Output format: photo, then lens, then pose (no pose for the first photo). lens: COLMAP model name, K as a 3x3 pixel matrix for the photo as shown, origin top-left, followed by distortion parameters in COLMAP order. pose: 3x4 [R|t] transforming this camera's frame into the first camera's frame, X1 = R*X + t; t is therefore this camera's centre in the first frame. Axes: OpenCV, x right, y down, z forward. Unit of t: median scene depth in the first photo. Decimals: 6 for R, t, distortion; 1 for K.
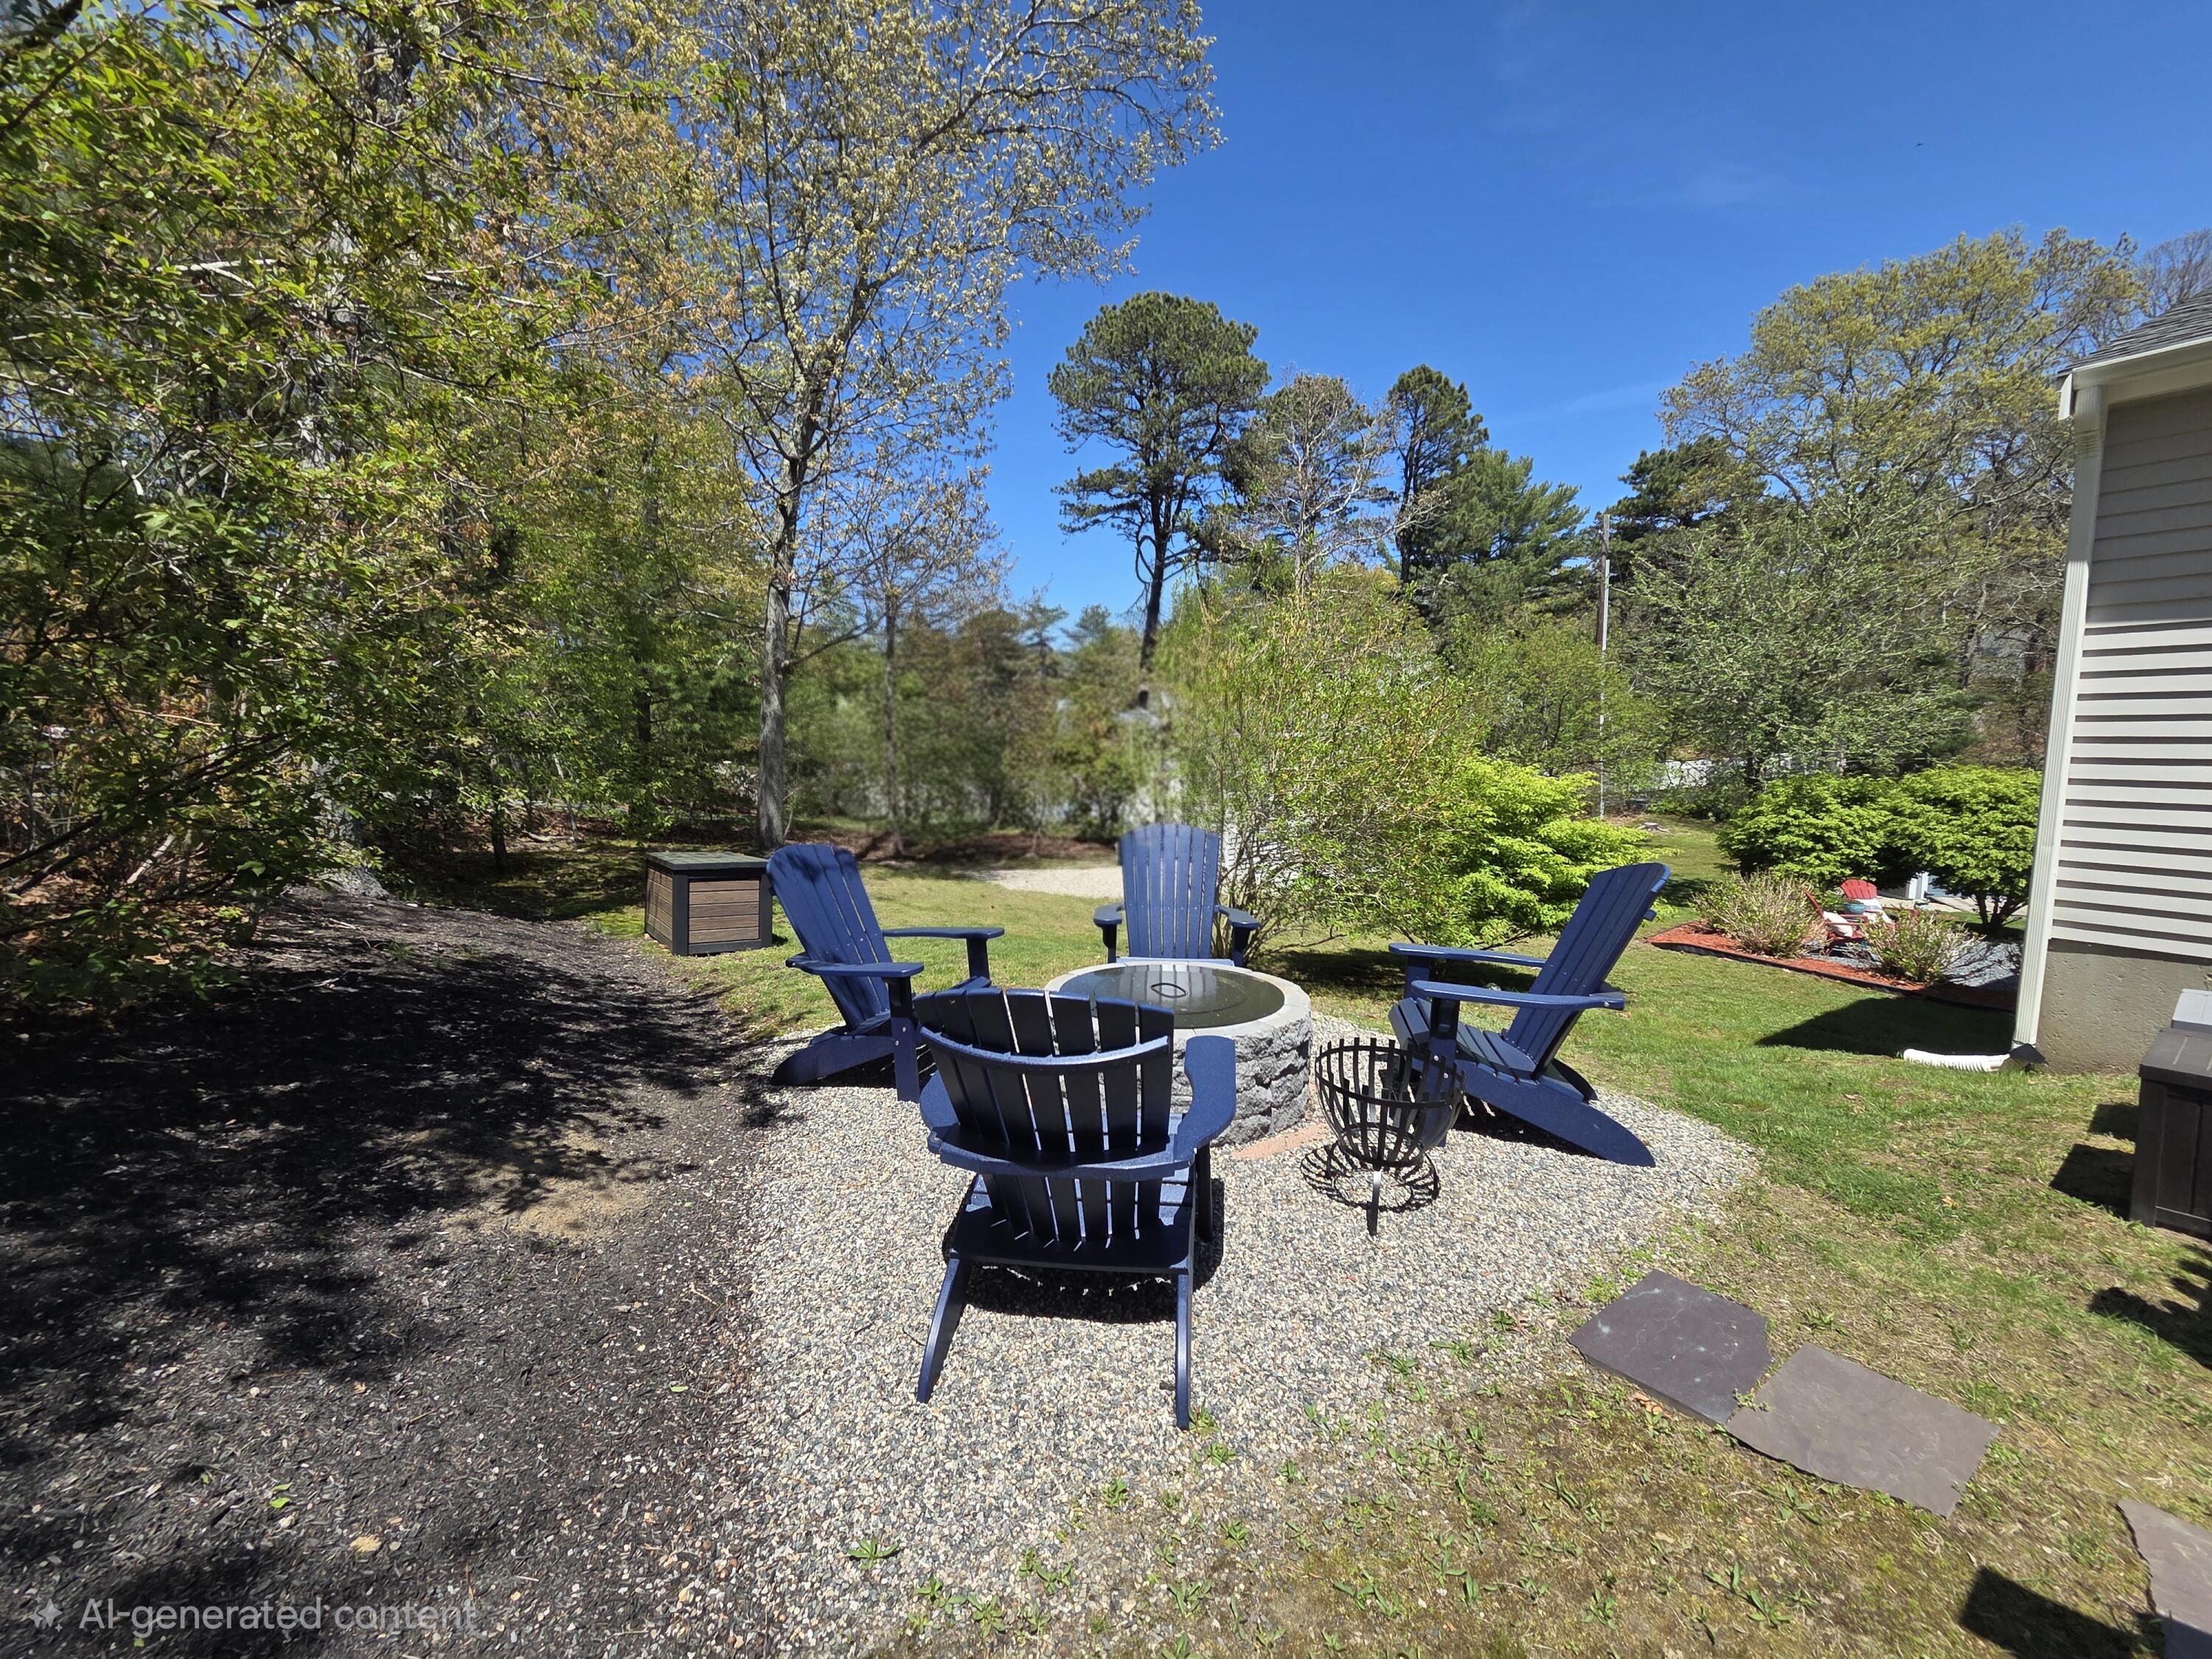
lens RADIAL K [[906.2, 0, 1100.9], [0, 906.2, 830.2], [0, 0, 1]] dist [0.001713, -0.000139]
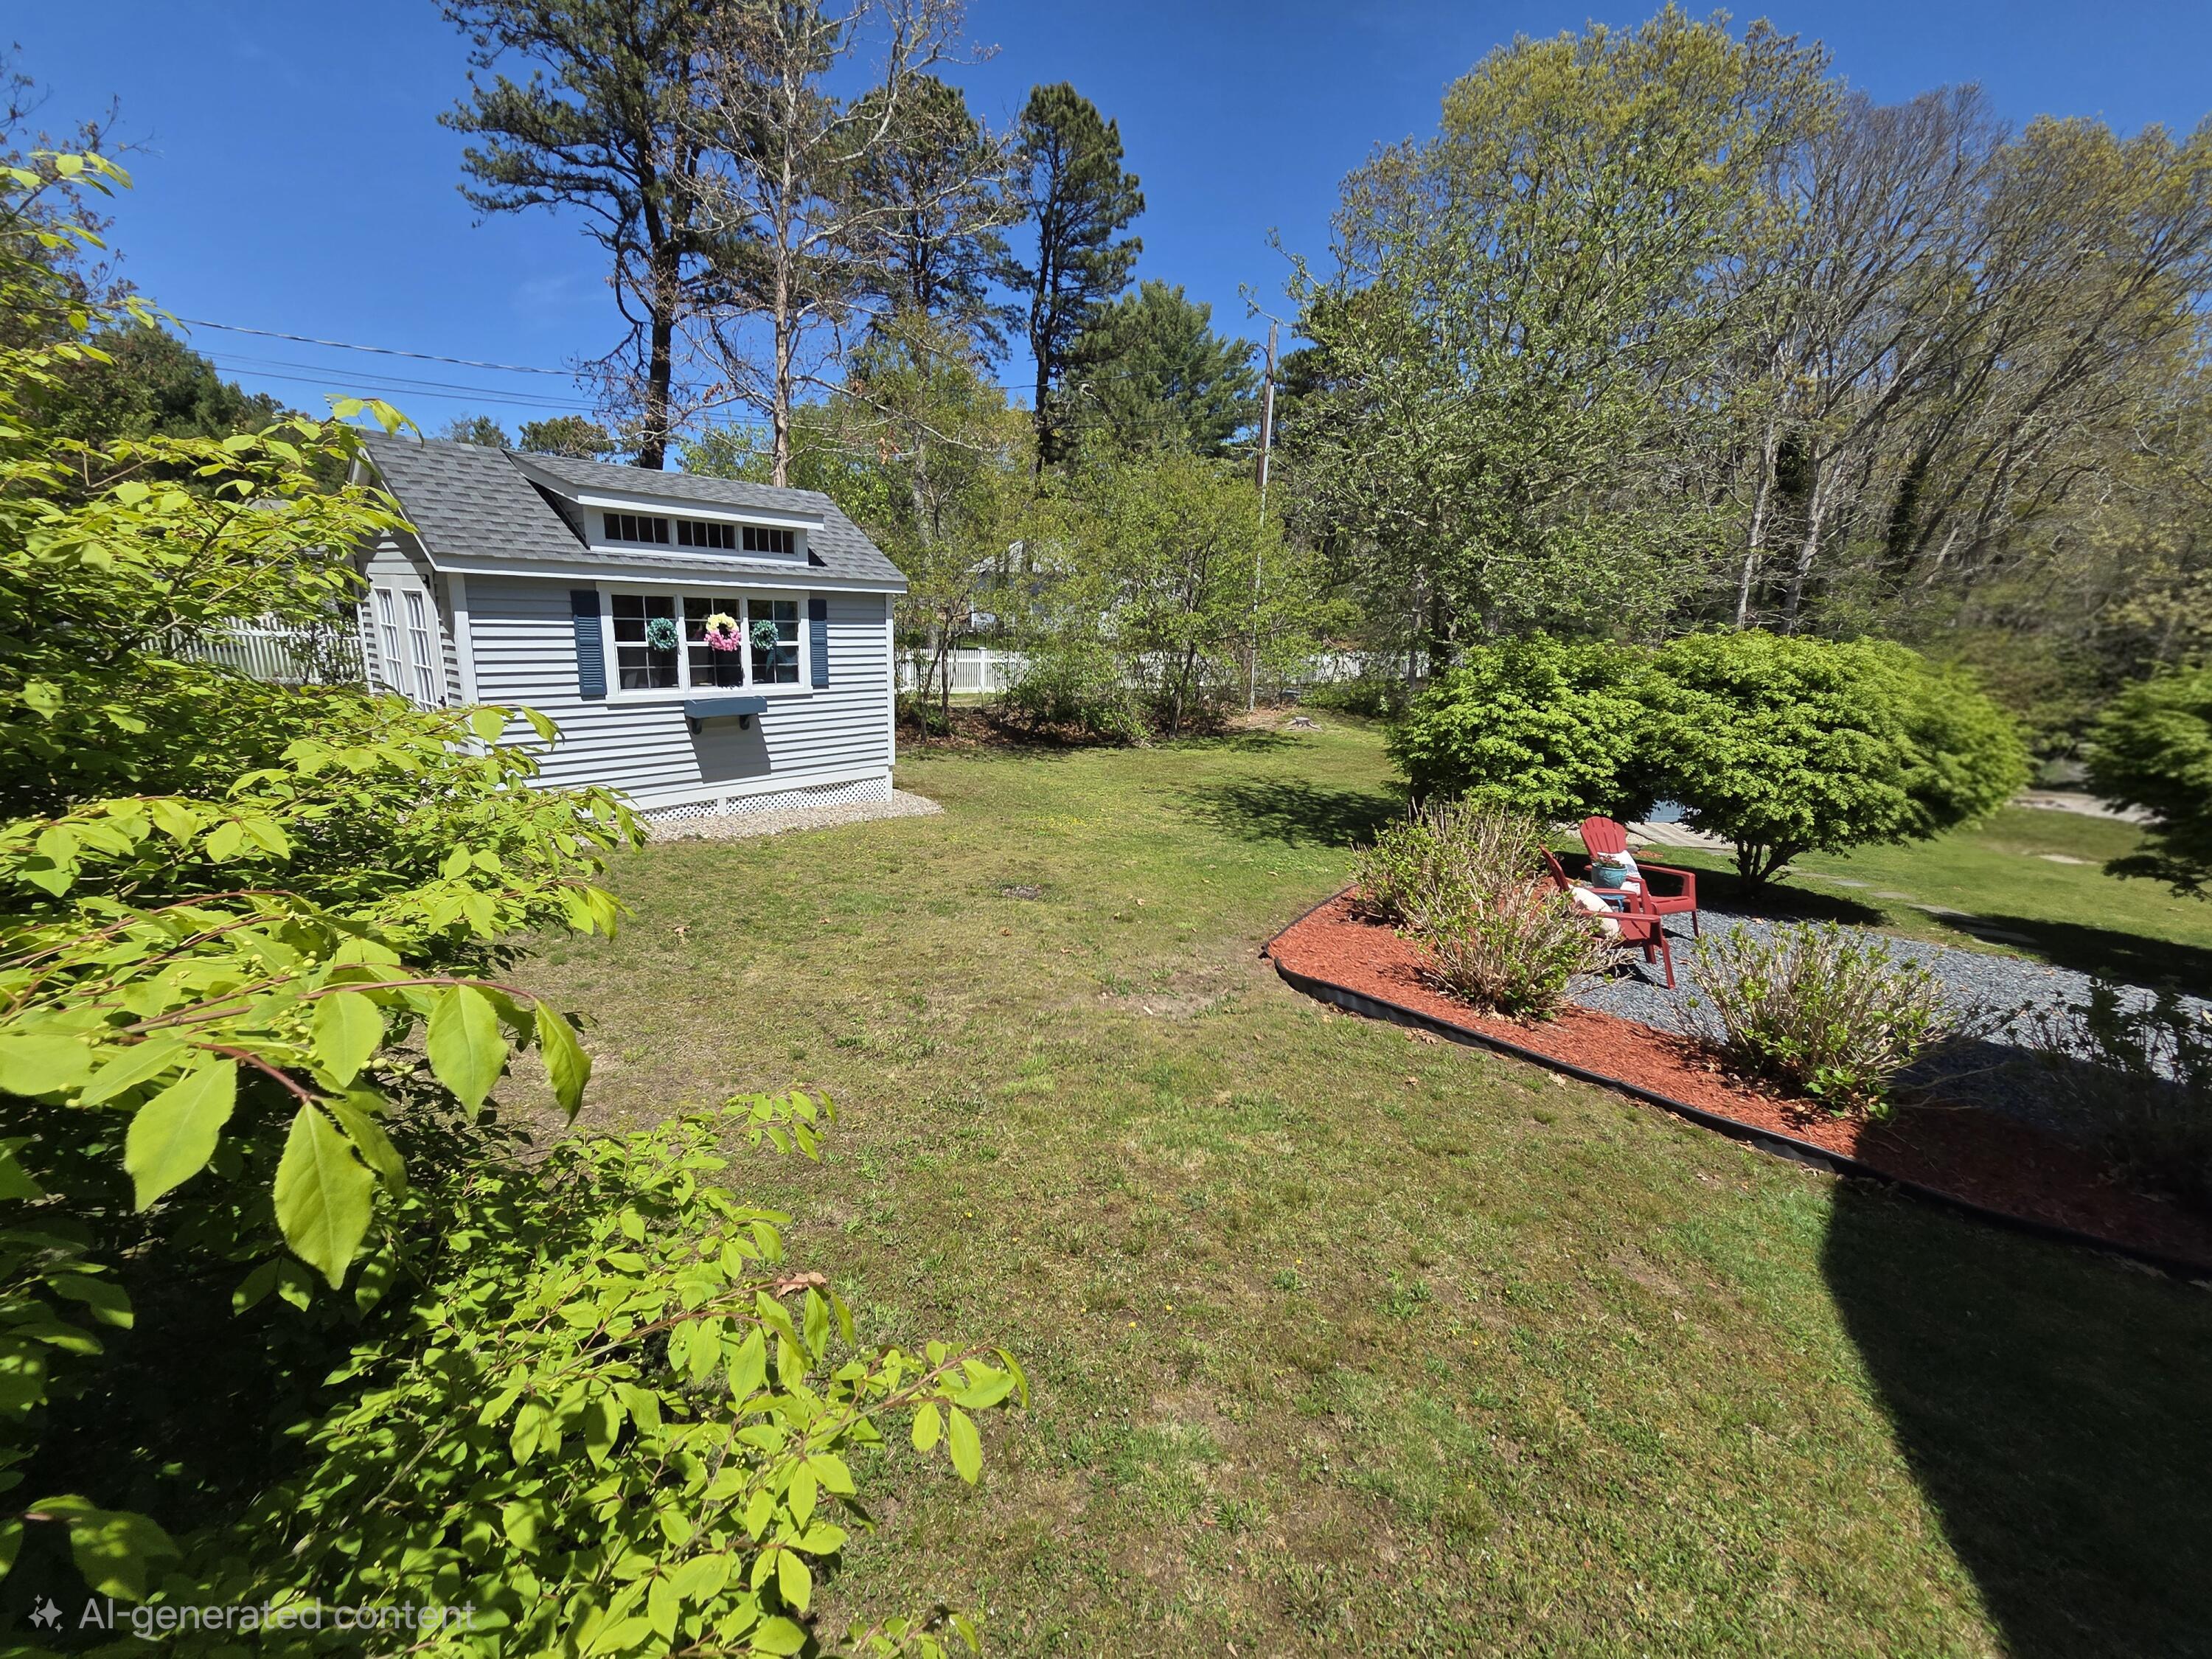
lens RADIAL K [[906.2, 0, 1108.0], [0, 906.2, 830.6], [0, 0, 1]] dist [0.001713, -0.000139]
pose [[0.945730, -0.012264, 0.324721, 0.330183], [-0.027078, 0.992838, 0.116363, 0.003950], [-0.323822, -0.118841, 0.938625, 0.526290]]
